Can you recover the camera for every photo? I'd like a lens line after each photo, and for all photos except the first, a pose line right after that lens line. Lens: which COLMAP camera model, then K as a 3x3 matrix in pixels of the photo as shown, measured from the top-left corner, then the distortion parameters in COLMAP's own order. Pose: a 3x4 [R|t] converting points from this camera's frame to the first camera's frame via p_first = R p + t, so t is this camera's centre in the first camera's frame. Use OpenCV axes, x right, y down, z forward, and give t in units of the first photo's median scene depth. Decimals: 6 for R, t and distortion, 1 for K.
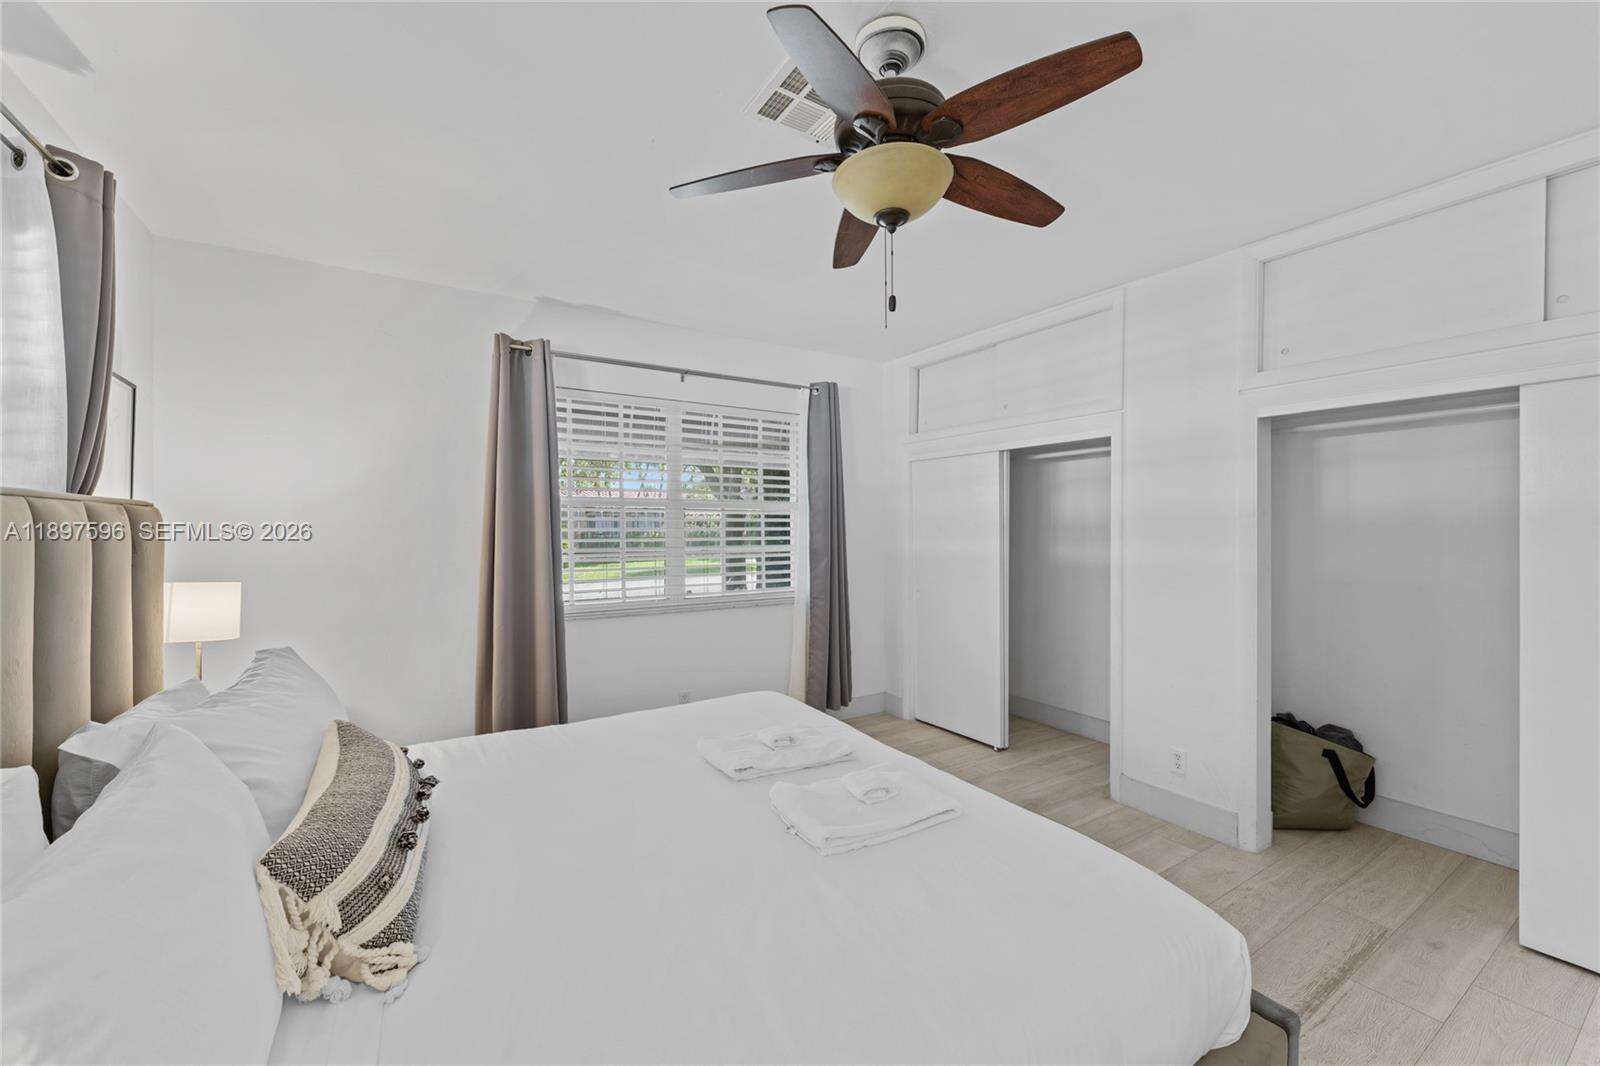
lens RADIAL K [[650.0, 0, 791.7], [0, 650.0, 526.7], [0, 0, 1]] dist [0.000441, 0.000071]
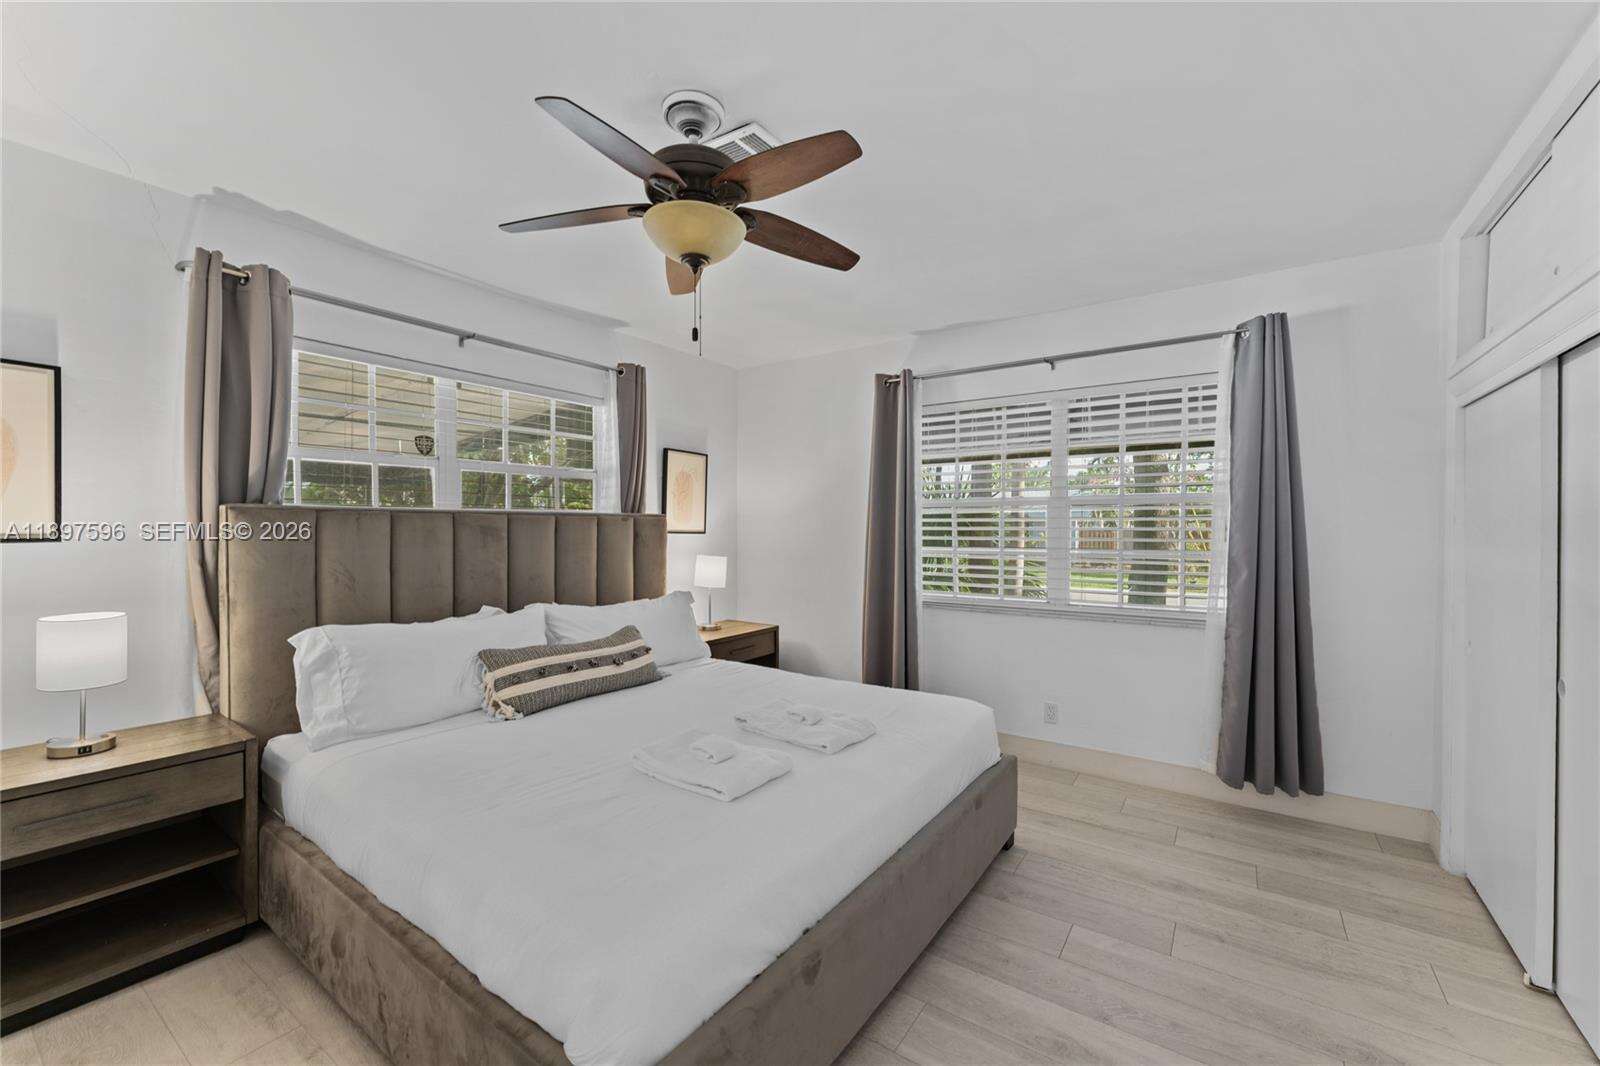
lens RADIAL K [[636.7, 0, 801.8], [0, 636.7, 542.6], [0, 0, 1]] dist [0.001846, 0.000132]
pose [[0.383433, 0.019520, -0.923362, 0.540962], [-0.002011, 0.999792, 0.020300, 0.005858], [0.923566, -0.005927, 0.383393, 0.319926]]
